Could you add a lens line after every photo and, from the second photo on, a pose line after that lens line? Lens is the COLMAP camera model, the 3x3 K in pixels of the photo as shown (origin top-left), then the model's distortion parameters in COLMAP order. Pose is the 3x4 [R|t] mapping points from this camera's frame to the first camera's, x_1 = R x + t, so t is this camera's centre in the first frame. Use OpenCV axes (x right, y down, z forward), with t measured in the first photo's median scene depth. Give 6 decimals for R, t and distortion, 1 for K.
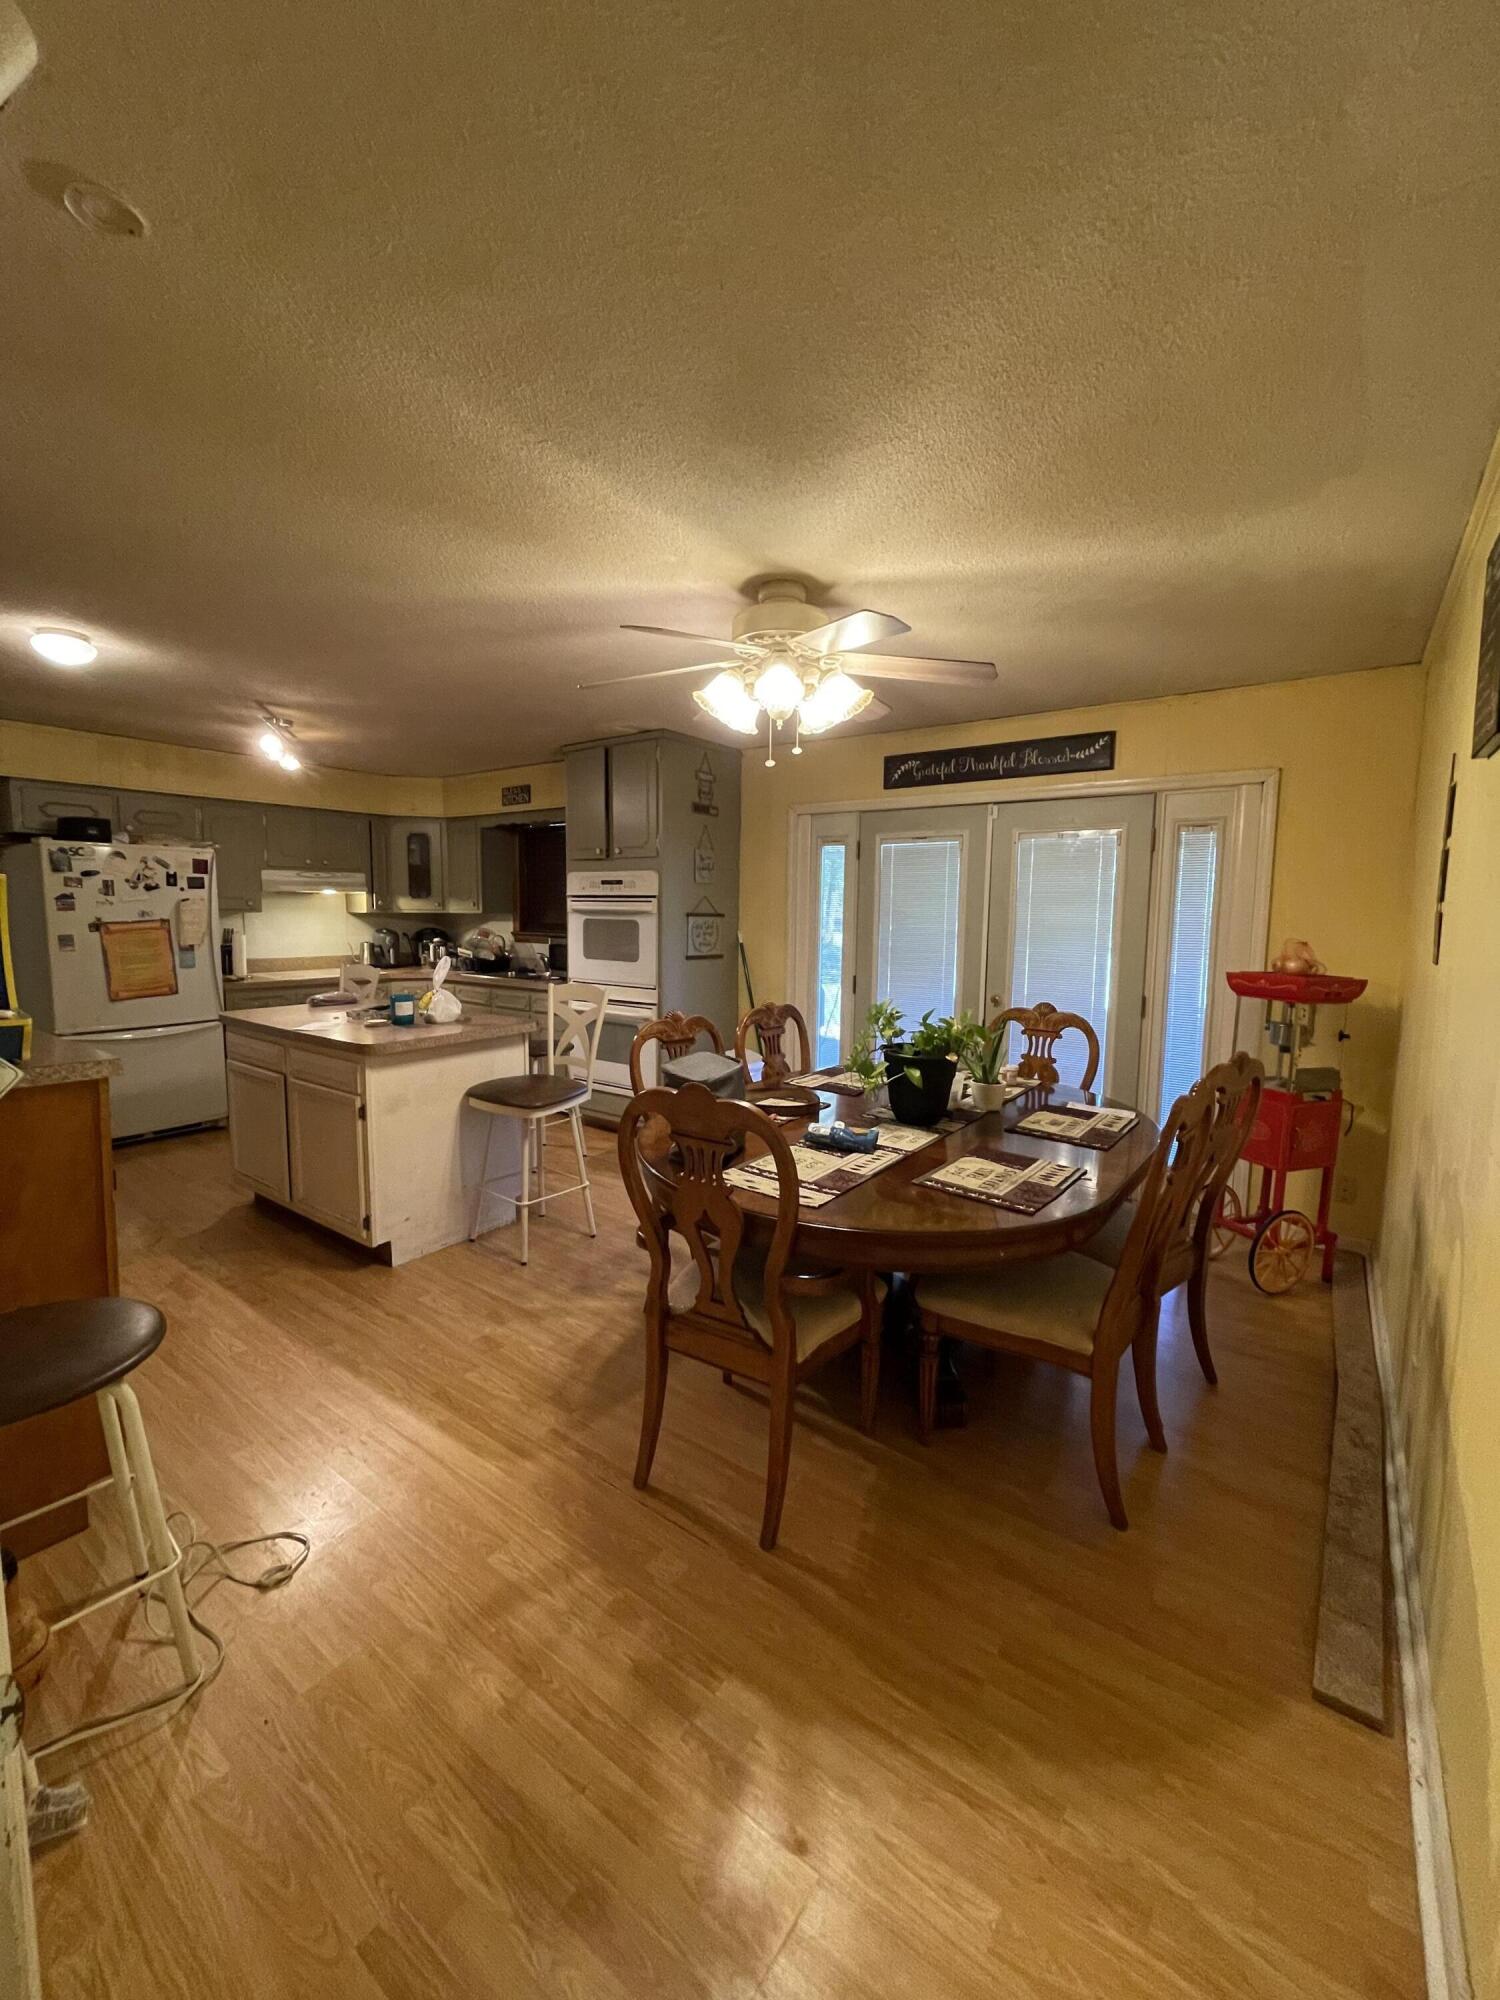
lens RADIAL K [[805.1, 0, 739.8], [0, 805.1, 995.8], [0, 0, 1]] dist [-0.003283, -0.000450]
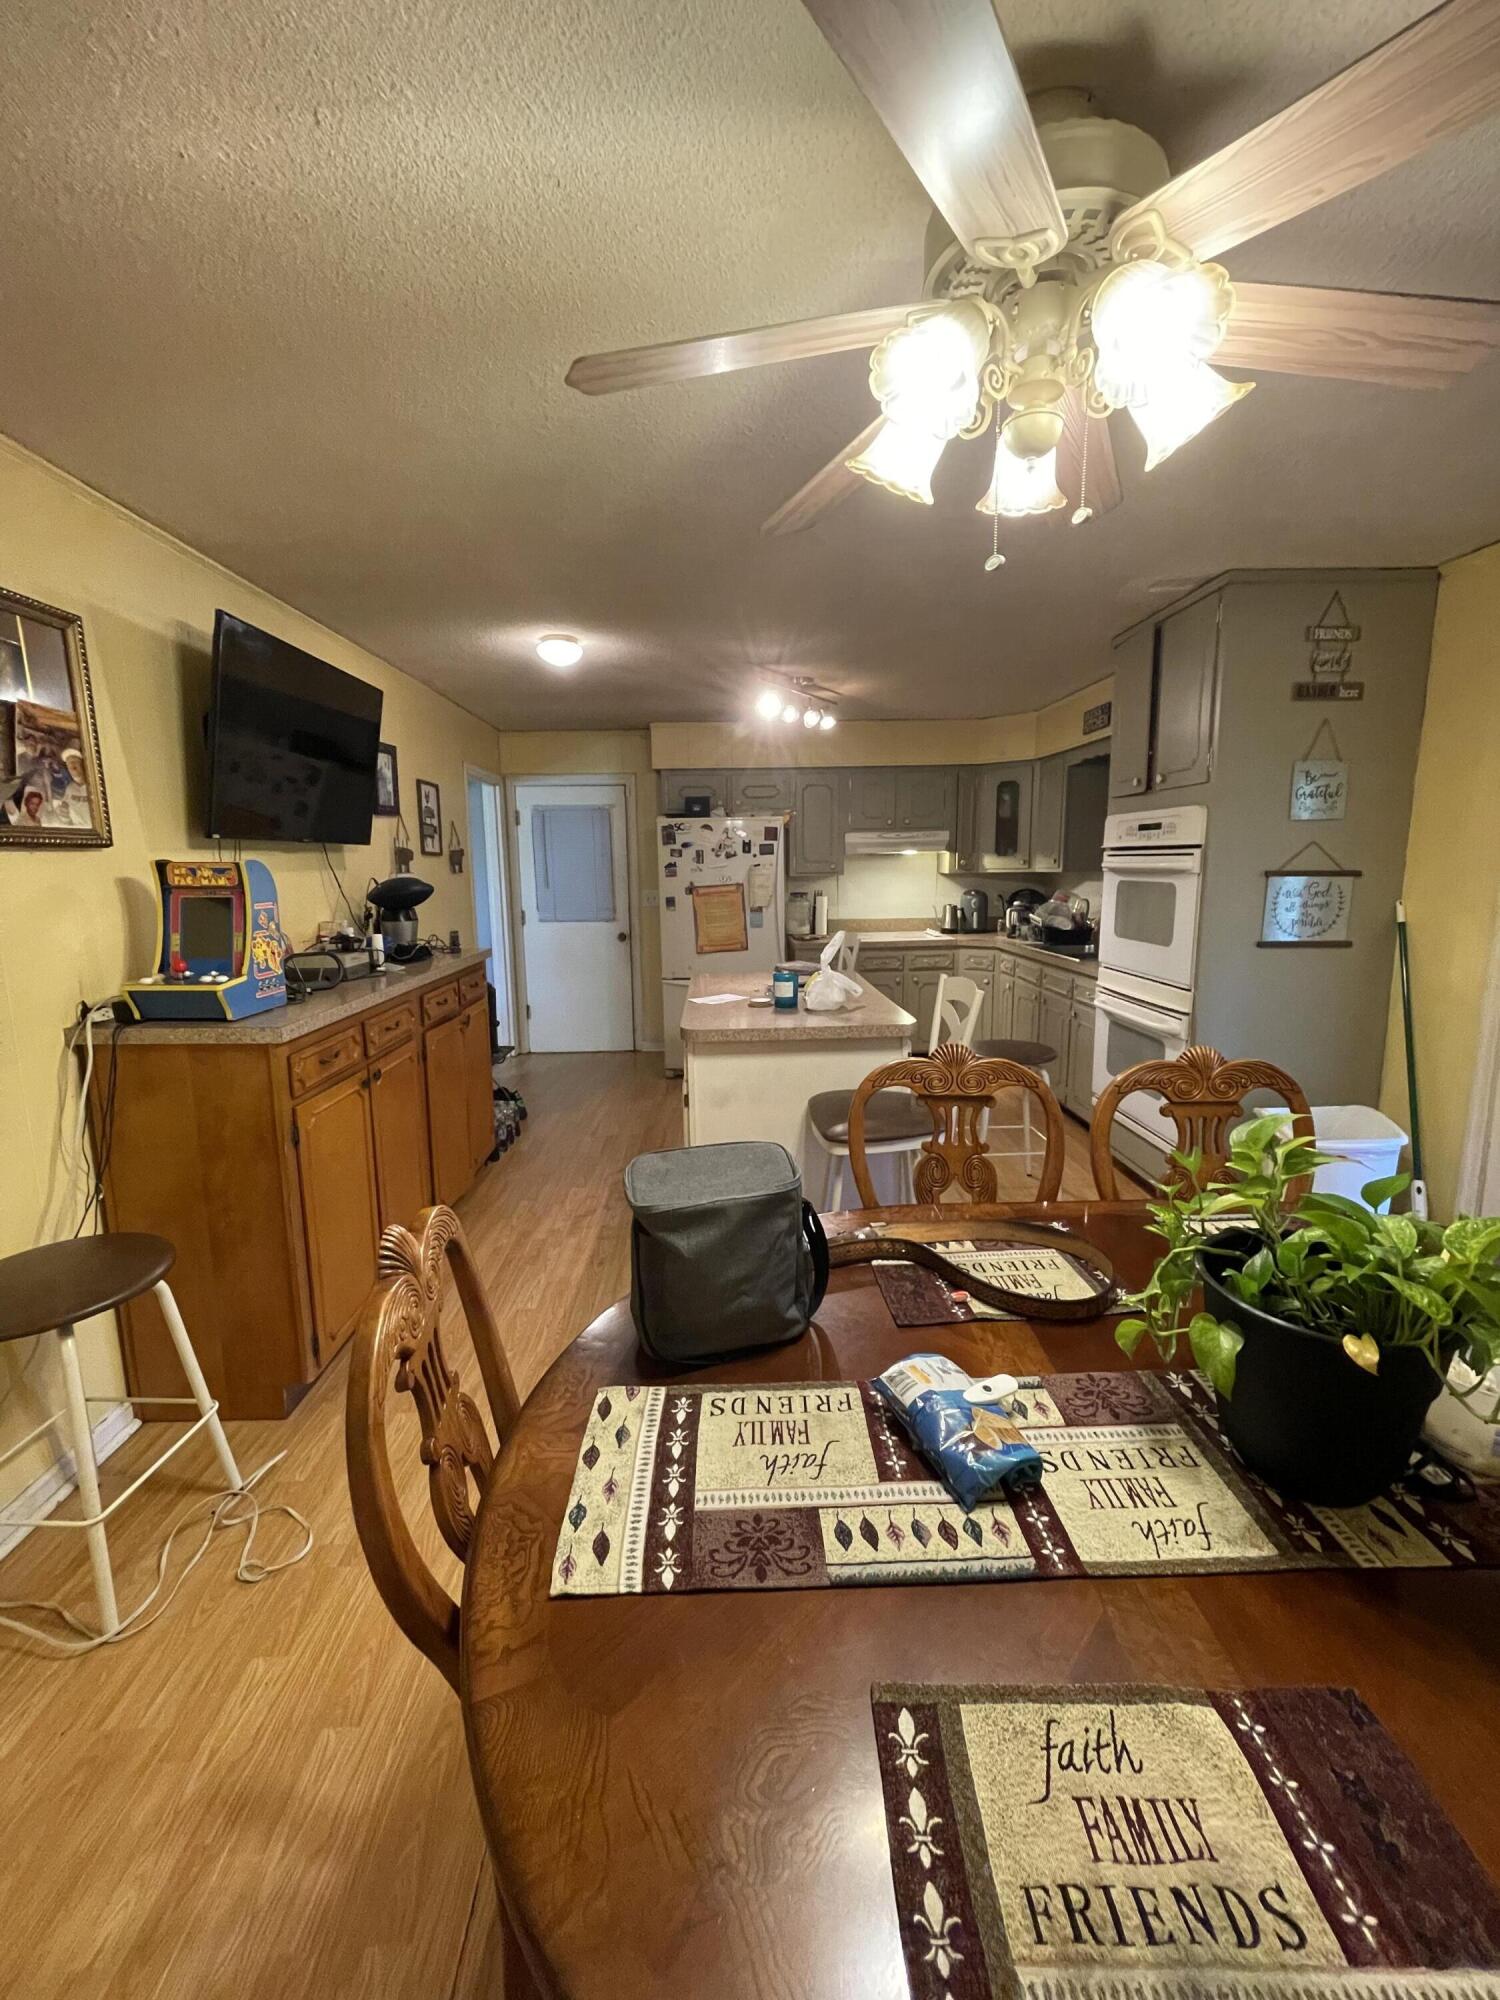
lens RADIAL K [[805.1, 0, 753.2], [0, 805.1, 993.4], [0, 0, 1]] dist [-0.003283, -0.000450]
pose [[0.619519, 0.103984, -0.778064, 0.180602], [-0.061453, 0.994570, 0.083988, -0.038628], [0.782572, -0.004218, 0.622545, 0.321909]]
